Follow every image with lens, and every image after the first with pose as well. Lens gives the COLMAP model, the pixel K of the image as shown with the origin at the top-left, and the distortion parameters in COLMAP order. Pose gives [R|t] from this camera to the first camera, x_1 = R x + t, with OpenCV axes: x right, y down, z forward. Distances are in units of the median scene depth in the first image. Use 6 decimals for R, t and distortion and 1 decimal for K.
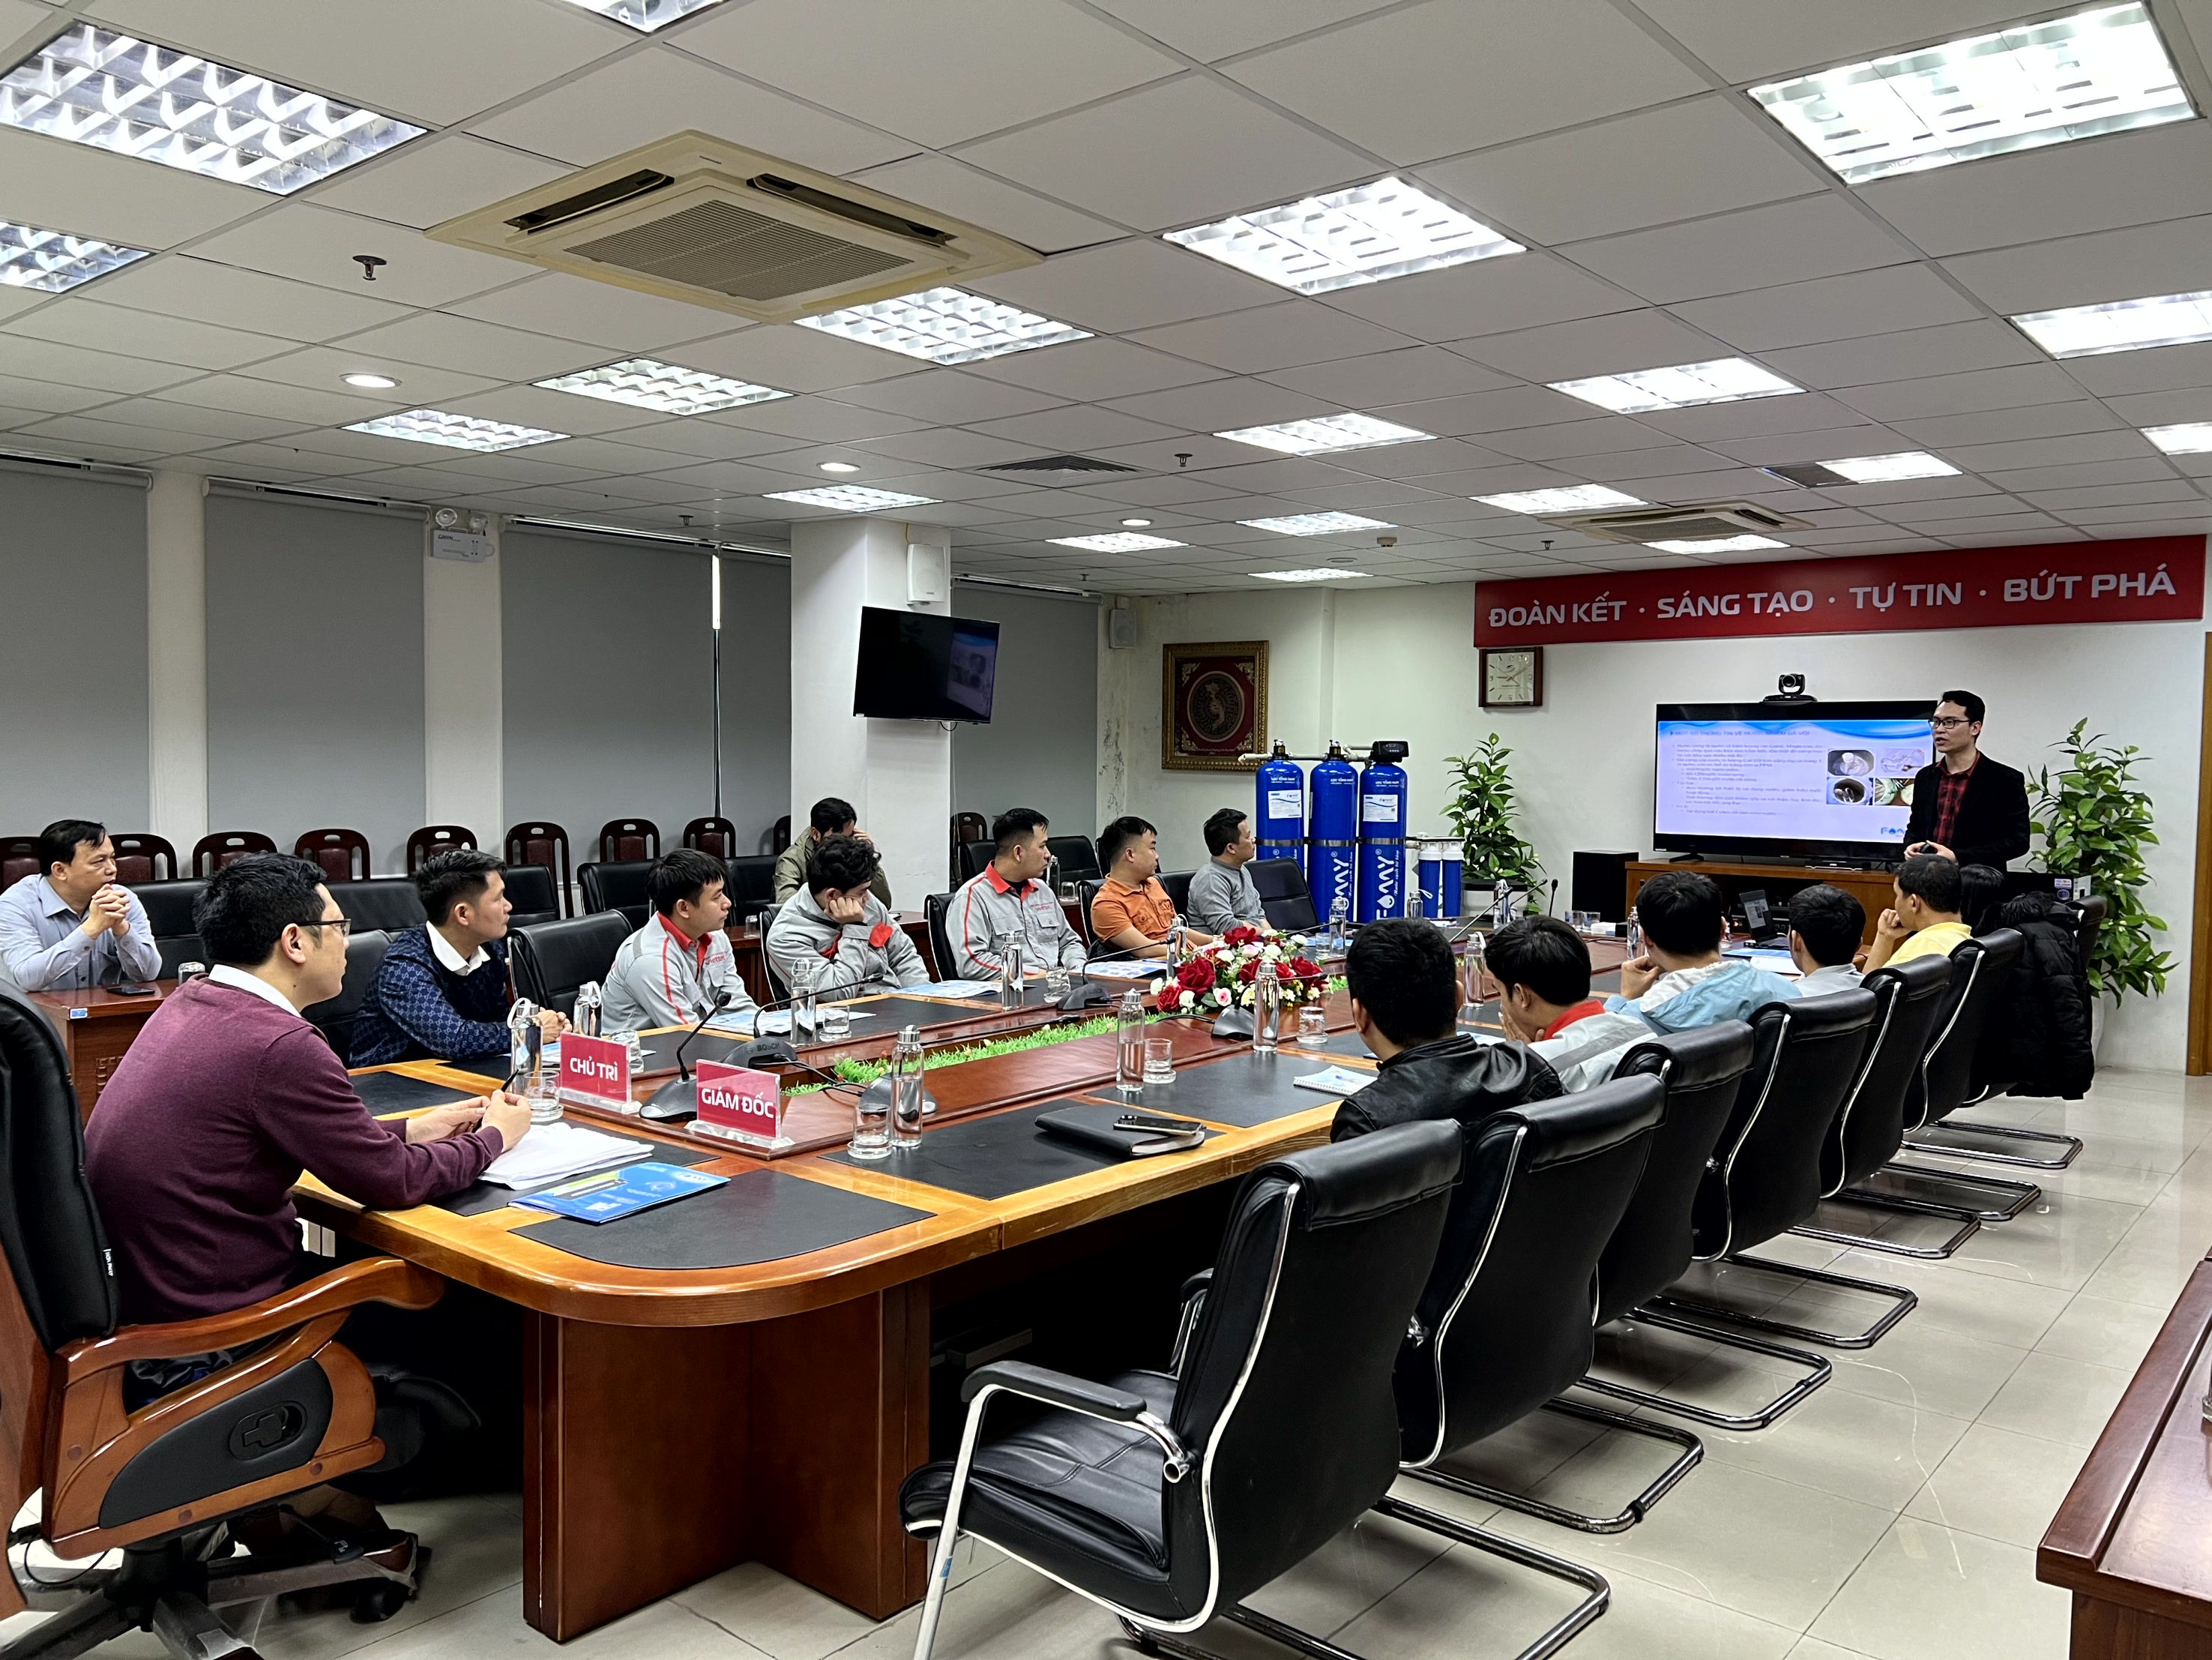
lens RADIAL K [[1668.4, 0, 1101.4], [0, 1668.4, 838.7], [0, 0, 1]] dist [0.044660, -0.037682]
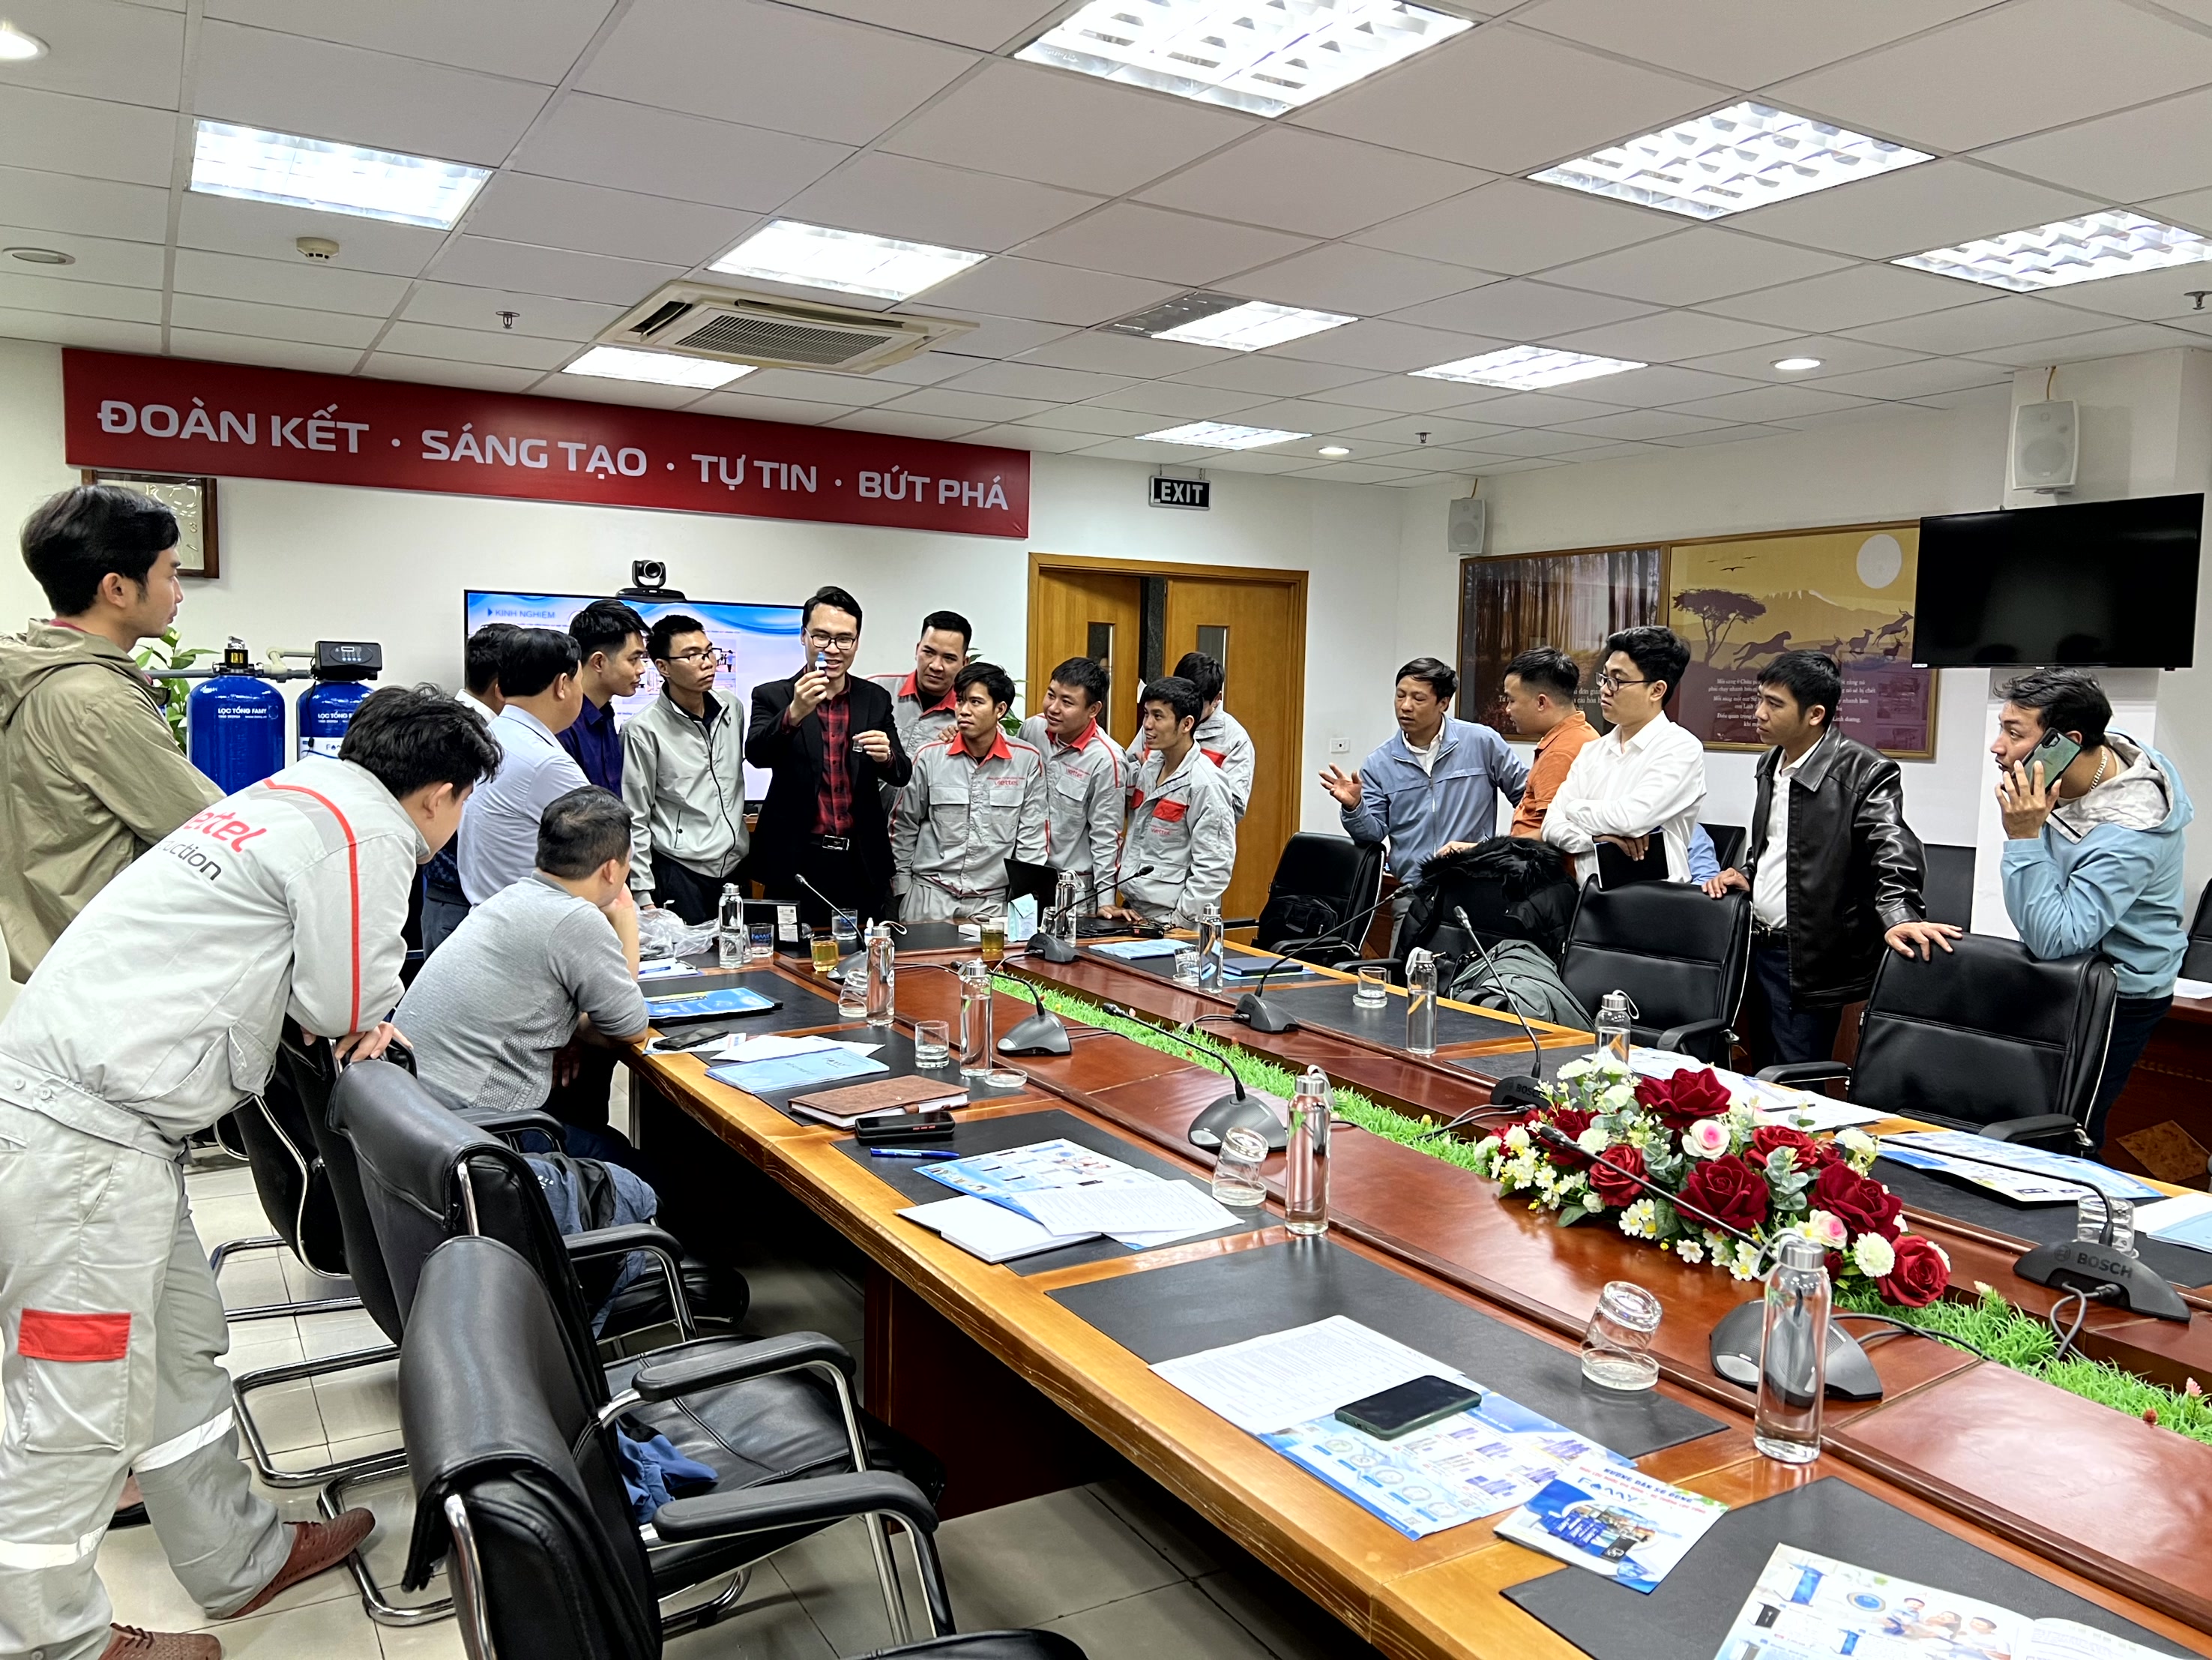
lens RADIAL K [[1668.4, 0, 1118.5], [0, 1668.4, 819.7], [0, 0, 1]] dist [0.044660, -0.037682]
pose [[0.328729, -0.076588, 0.941314, -0.232884], [0.028143, 0.997058, 0.071295, -0.031471], [-0.944005, 0.003054, 0.329917, 0.571496]]
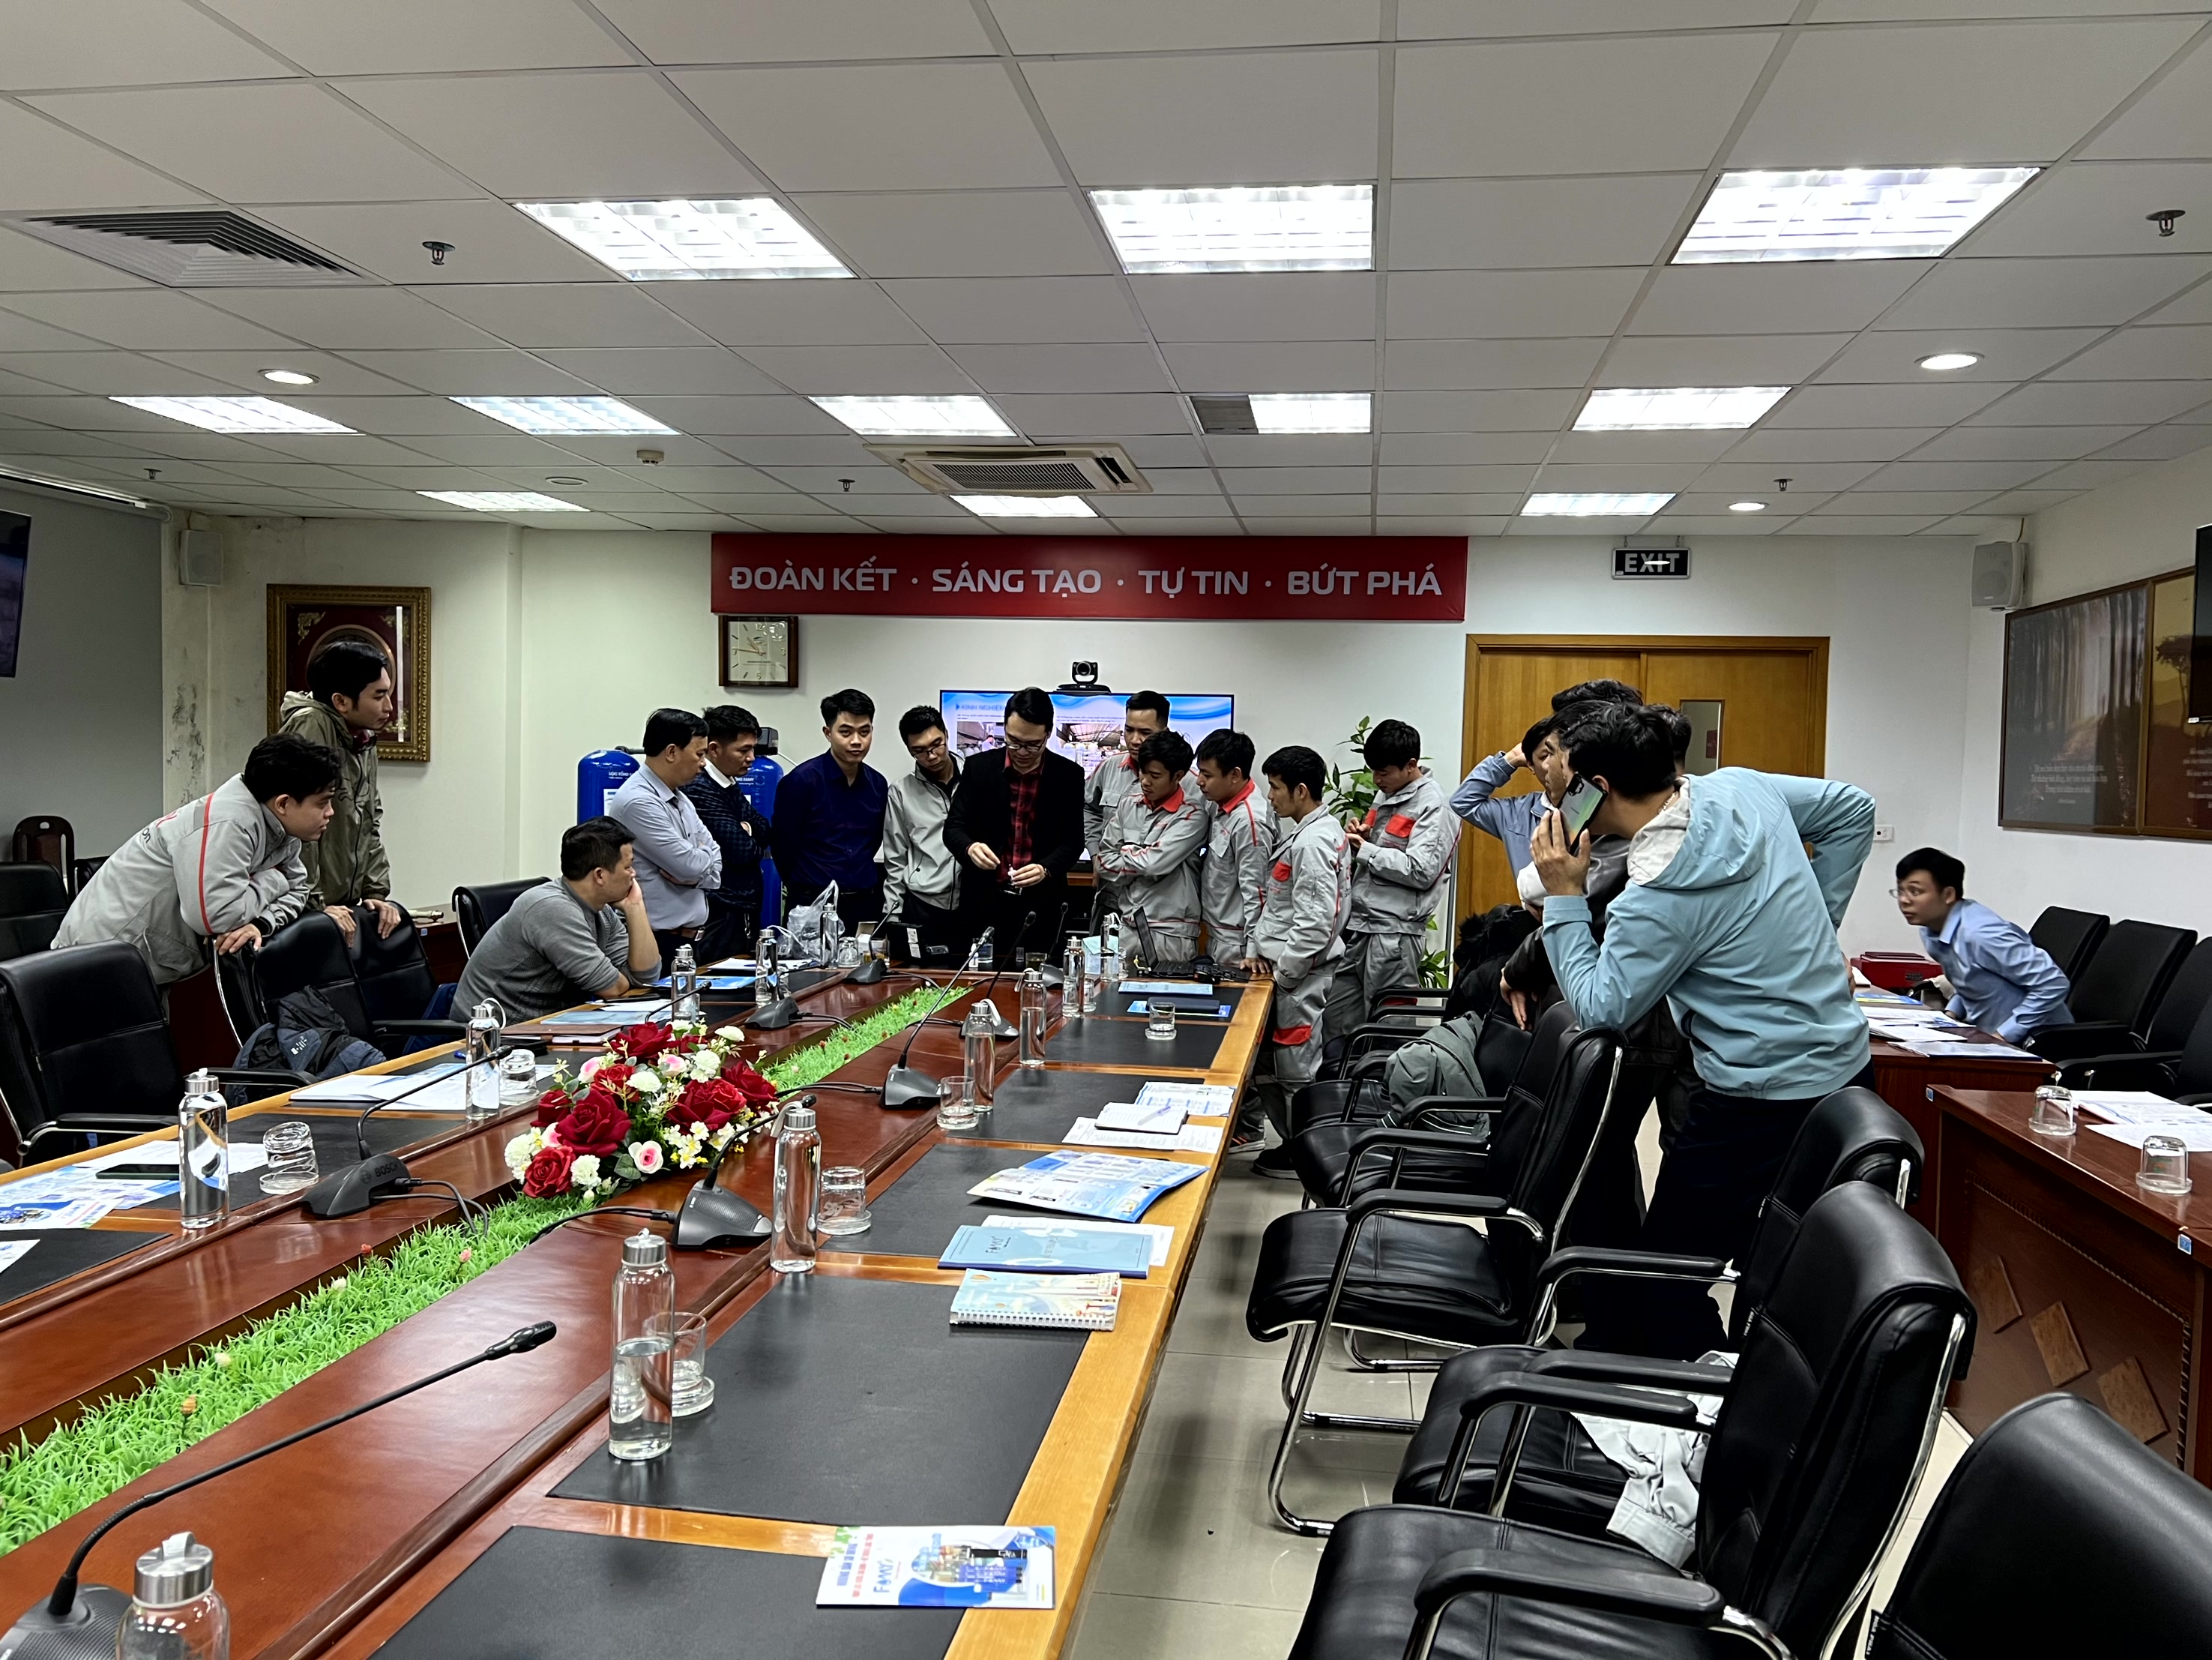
lens RADIAL K [[1668.4, 0, 1127.5], [0, 1668.4, 811.4], [0, 0, 1]] dist [0.044660, -0.037682]
pose [[0.844213, -0.005023, 0.535985, -0.050141], [0.013279, 0.999845, -0.011545, -0.006821], [-0.535844, 0.016864, 0.844149, 0.239916]]
